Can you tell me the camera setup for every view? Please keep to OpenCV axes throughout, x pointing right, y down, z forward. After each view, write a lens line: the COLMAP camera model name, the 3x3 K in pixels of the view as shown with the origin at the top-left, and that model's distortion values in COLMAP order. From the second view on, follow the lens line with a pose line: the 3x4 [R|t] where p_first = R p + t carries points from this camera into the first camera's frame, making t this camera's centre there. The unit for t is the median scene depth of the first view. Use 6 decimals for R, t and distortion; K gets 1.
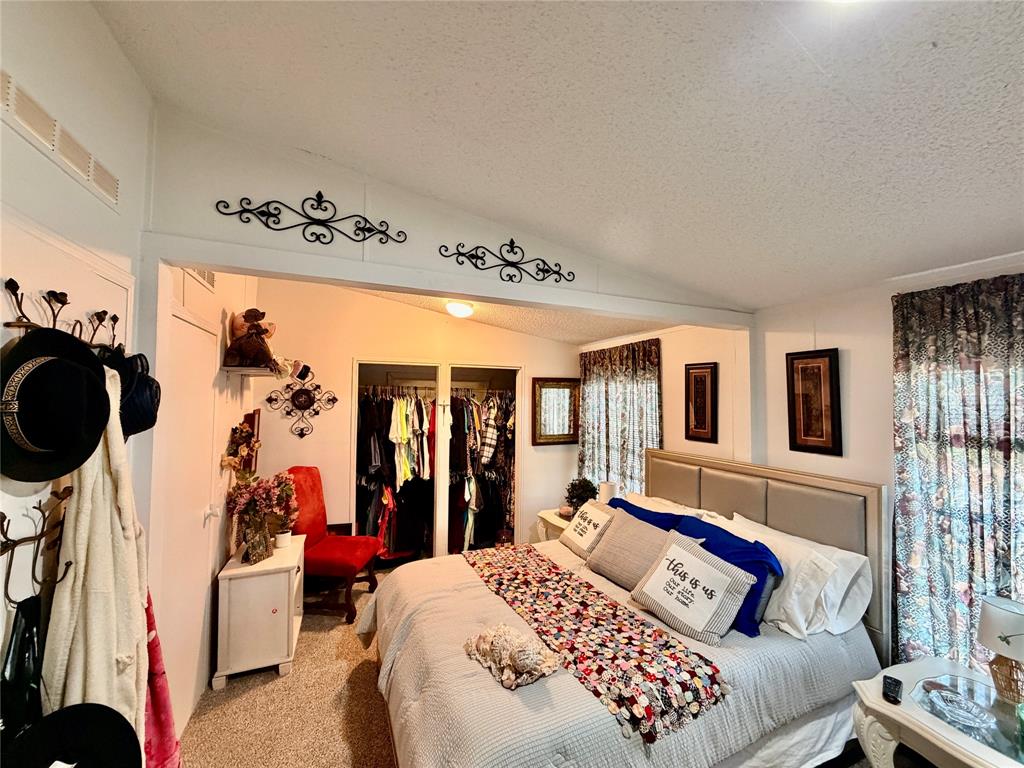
lens RADIAL K [[407.4, 0, 514.6], [0, 407.4, 384.9], [0, 0, 1]] dist [0.000354, 0.000200]
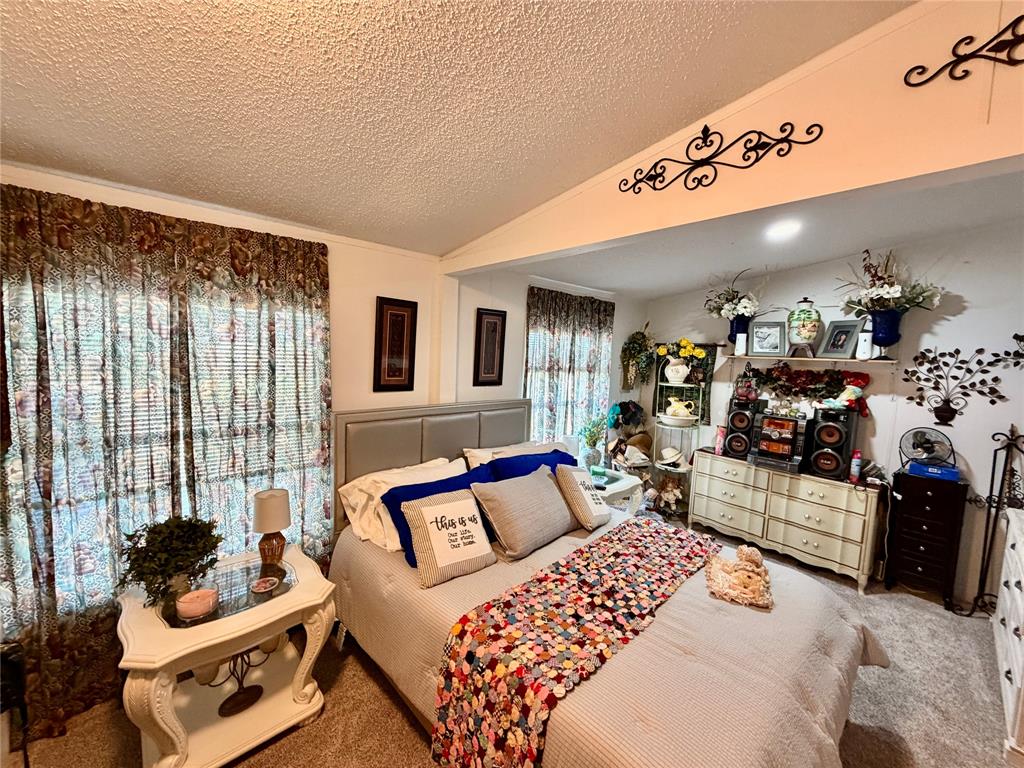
lens RADIAL K [[407.4, 0, 514.6], [0, 407.4, 384.9], [0, 0, 1]] dist [0.000354, 0.000200]
pose [[-0.331919, -0.089228, 0.939078, -0.543370], [-0.067154, 0.995225, 0.070828, 0.060329], [-0.940914, -0.039554, -0.336326, 1.337088]]
